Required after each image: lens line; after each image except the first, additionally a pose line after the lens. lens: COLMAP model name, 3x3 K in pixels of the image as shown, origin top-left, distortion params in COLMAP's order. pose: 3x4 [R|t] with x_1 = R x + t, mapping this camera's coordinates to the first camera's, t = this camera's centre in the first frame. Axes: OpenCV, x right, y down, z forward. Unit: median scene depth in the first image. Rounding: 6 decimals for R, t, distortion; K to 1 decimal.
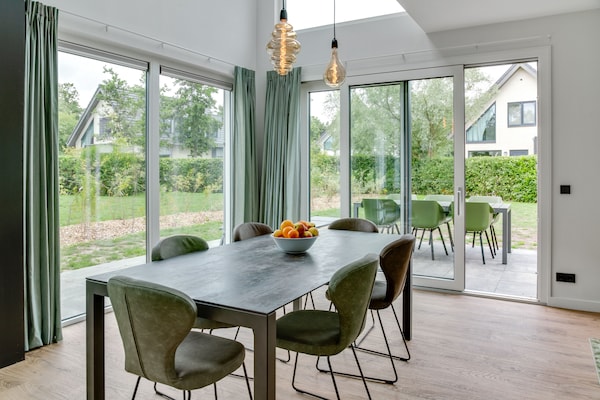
lens RADIAL K [[454.7, 0, 300.6], [0, 454.7, 179.3], [0, 0, 1]] dist [0.001006, 0.001037]
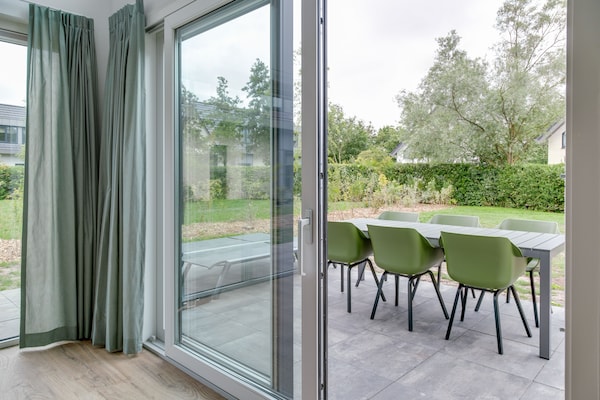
lens RADIAL K [[401.2, 0, 296.7], [0, 401.2, 181.5], [0, 0, 1]] dist [0.005090, 0.002835]
pose [[0.964414, 0.006900, -0.264308, 0.098828], [-0.010308, 0.999881, -0.011506, -0.001827], [0.264197, 0.013821, 0.964370, 0.160770]]
